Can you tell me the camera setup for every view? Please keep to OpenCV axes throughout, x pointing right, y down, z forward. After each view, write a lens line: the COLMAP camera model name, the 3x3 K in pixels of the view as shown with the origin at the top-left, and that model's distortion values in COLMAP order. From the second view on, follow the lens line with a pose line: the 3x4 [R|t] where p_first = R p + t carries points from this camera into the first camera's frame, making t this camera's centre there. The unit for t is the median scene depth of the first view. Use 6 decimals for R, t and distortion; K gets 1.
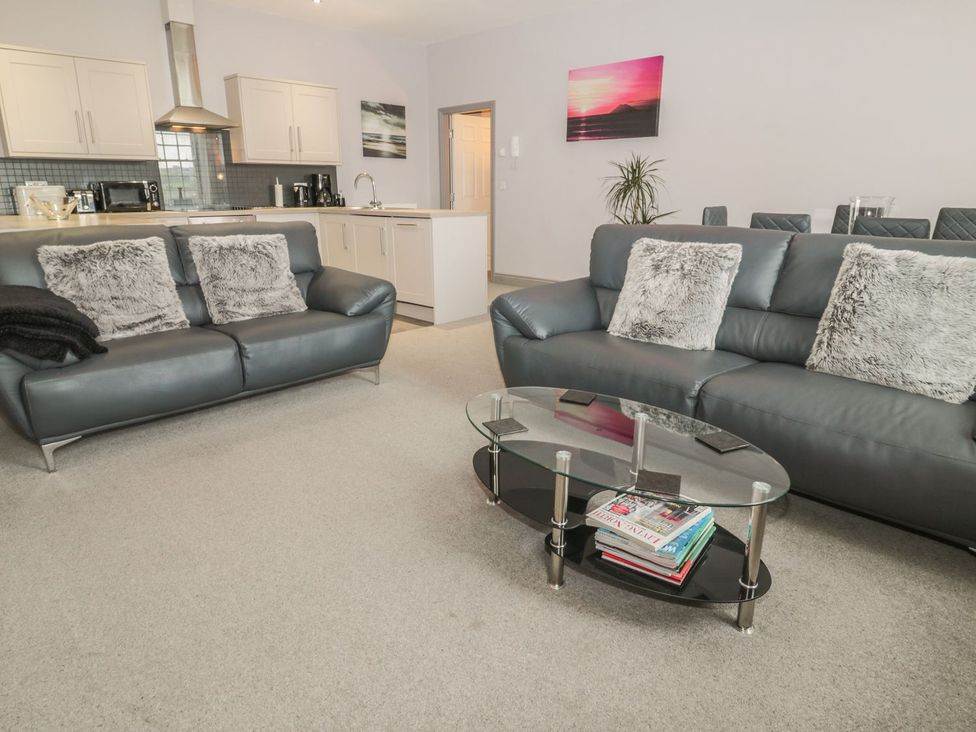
lens RADIAL K [[607.0, 0, 490.1], [0, 607.0, 353.5], [0, 0, 1]] dist [-0.000450, -0.001215]
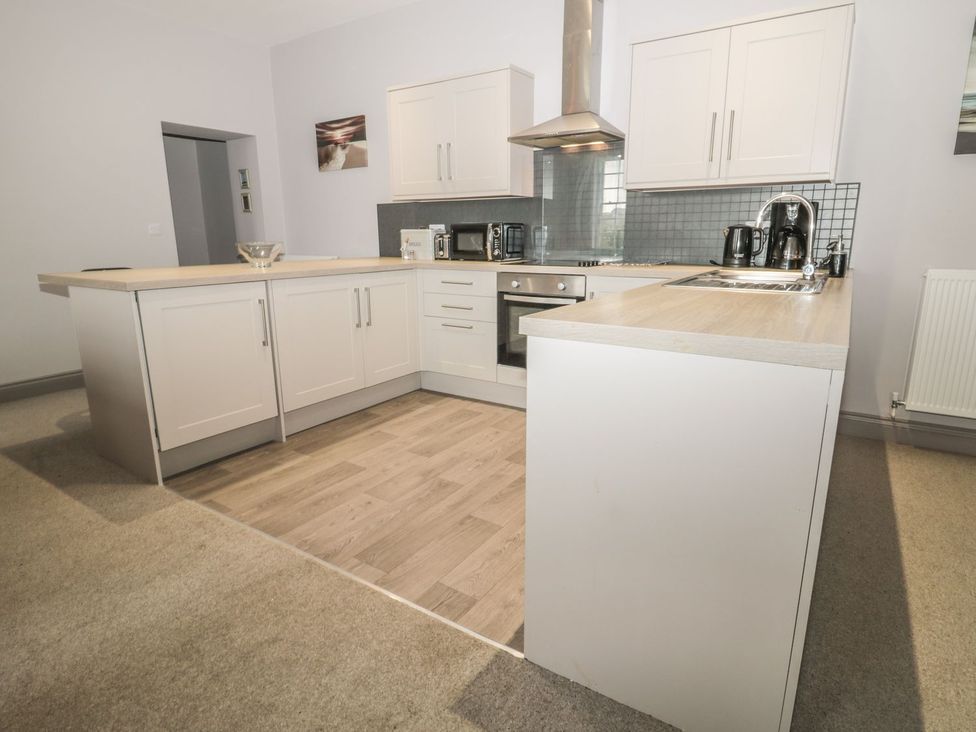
lens RADIAL K [[539.3, 0, 493.7], [0, 539.3, 367.4], [0, 0, 1]] dist [-0.004232, -0.002544]
pose [[0.224782, 0.237463, -0.945031, 0.105667], [-0.252547, 0.950908, 0.178870, -0.185370], [0.941113, 0.198458, 0.273718, 0.679860]]
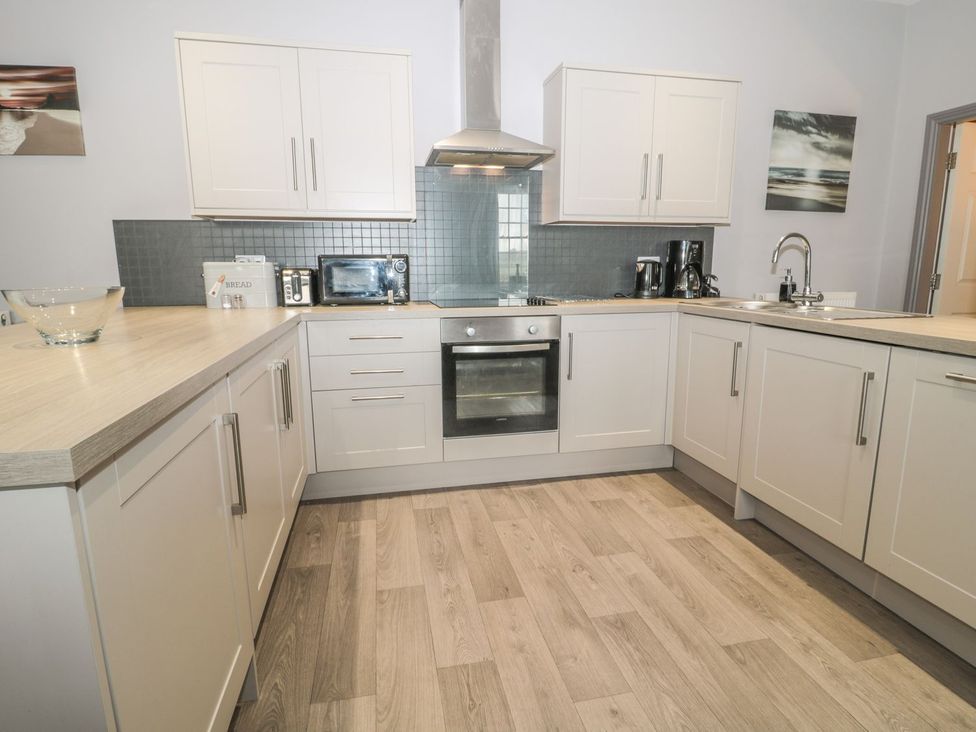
lens RADIAL K [[519.8, 0, 488.0], [0, 519.8, 366.0], [0, 0, 1]] dist [0.023584, -0.032466]
pose [[0.849506, 0.100651, -0.517889, -0.173379], [-0.137576, 0.989932, -0.033276, -0.138845], [0.509325, 0.099517, 0.854801, 0.503531]]
